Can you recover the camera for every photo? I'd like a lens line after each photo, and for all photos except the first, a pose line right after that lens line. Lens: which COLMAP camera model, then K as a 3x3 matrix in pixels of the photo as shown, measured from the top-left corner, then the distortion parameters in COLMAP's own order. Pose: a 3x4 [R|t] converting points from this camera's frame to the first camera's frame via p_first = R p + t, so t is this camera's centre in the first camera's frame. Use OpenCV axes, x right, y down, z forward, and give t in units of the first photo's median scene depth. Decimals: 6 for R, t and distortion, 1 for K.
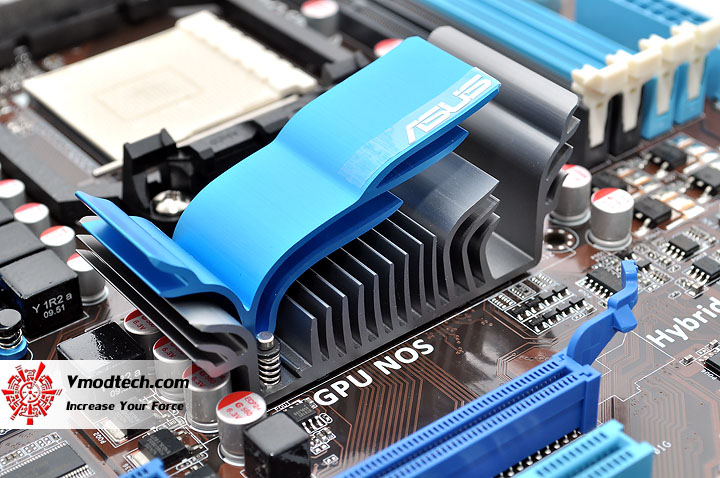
lens RADIAL K [[1531.1, 0, 359.0], [0, 1531.1, 238.8], [0, 0, 1]] dist [0.007103, 0.000000]
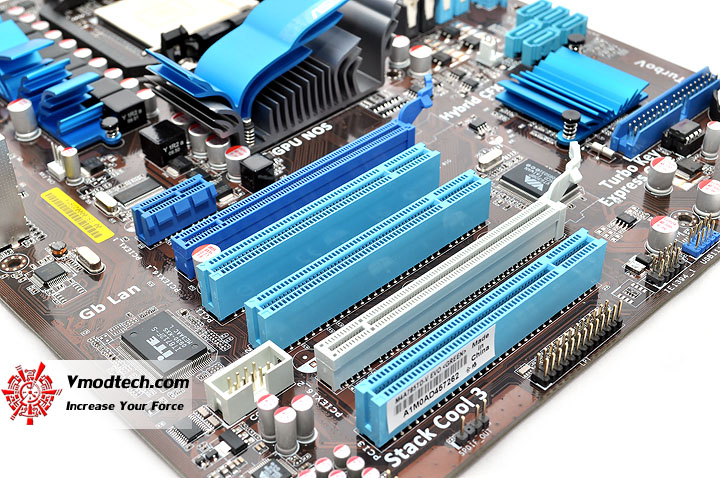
lens RADIAL K [[1076.3, 0, 364.0], [0, 1076.3, 238.4], [0, 0, 1]] dist [-0.014925, 0.000000]
pose [[0.995030, -0.058713, 0.080427, -0.027647], [0.053279, 0.996253, 0.068129, 0.115785], [-0.084126, -0.063506, 0.994429, -0.358506]]
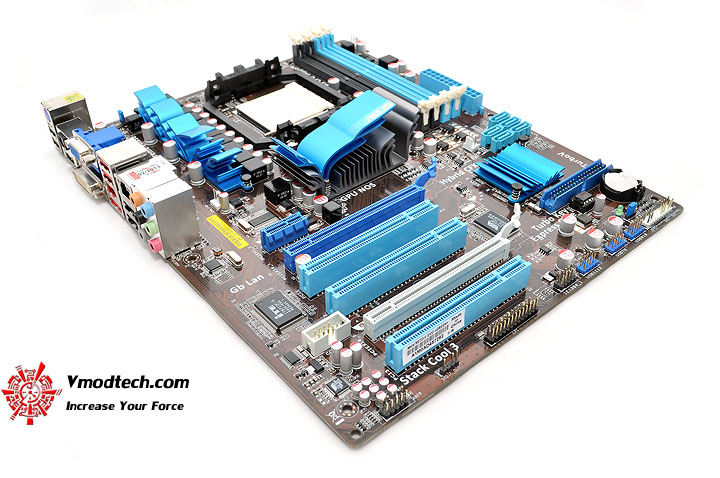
lens RADIAL K [[734.7, 0, 360.9], [0, 734.7, 239.3], [0, 0, 1]] dist [-0.078523, 0.000000]
pose [[0.998746, -0.011710, 0.048679, -0.058705], [0.008281, 0.997509, 0.070054, 0.072603], [-0.049378, -0.069563, 0.996355, -0.557759]]
